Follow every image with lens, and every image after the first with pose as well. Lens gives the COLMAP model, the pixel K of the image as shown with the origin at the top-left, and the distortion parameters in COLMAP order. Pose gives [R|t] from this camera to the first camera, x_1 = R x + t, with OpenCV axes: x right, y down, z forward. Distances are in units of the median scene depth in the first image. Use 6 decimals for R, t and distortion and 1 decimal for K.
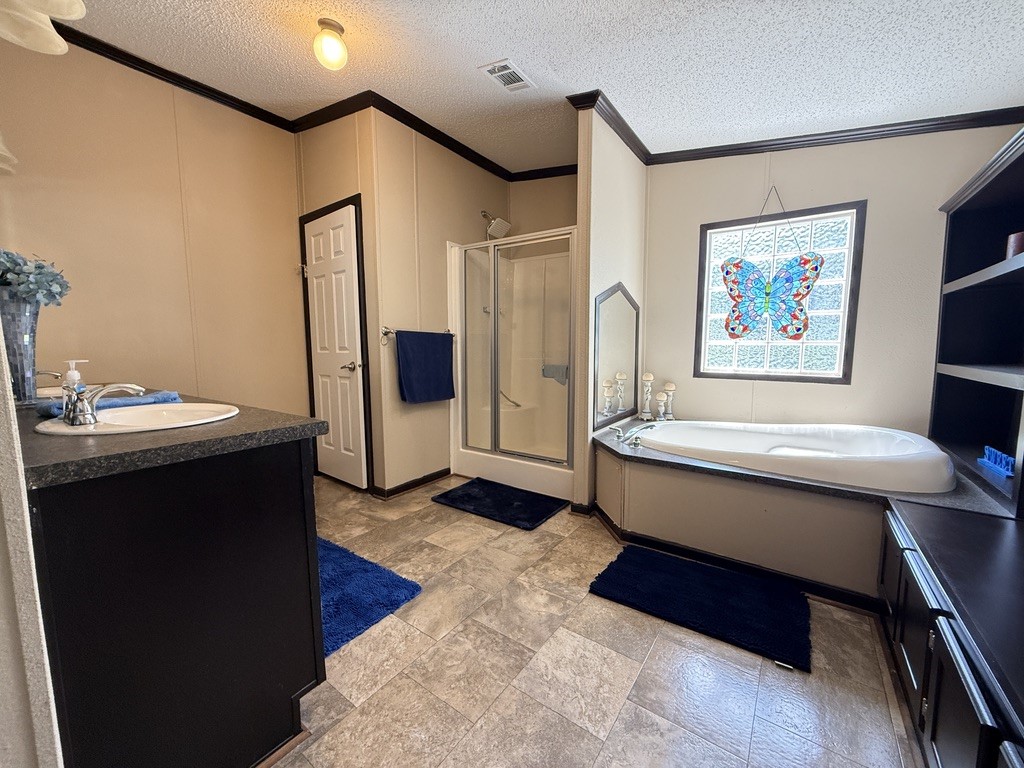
lens RADIAL K [[407.9, 0, 509.8], [0, 407.9, 383.0], [0, 0, 1]] dist [0.001200, -0.000078]
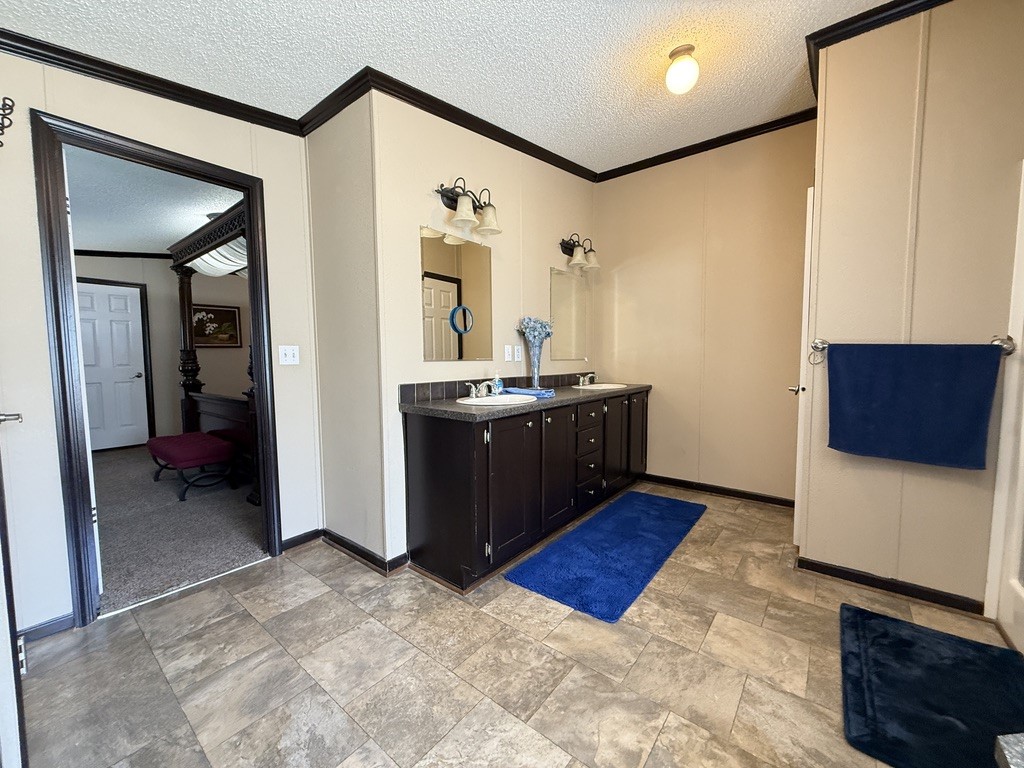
lens RADIAL K [[407.9, 0, 509.8], [0, 407.9, 383.0], [0, 0, 1]] dist [0.001200, -0.000078]
pose [[-0.056647, 0.072205, -0.995780, 0.648710], [-0.087452, 0.993189, 0.076992, -0.094206], [0.994557, 0.091444, -0.049947, 0.690266]]
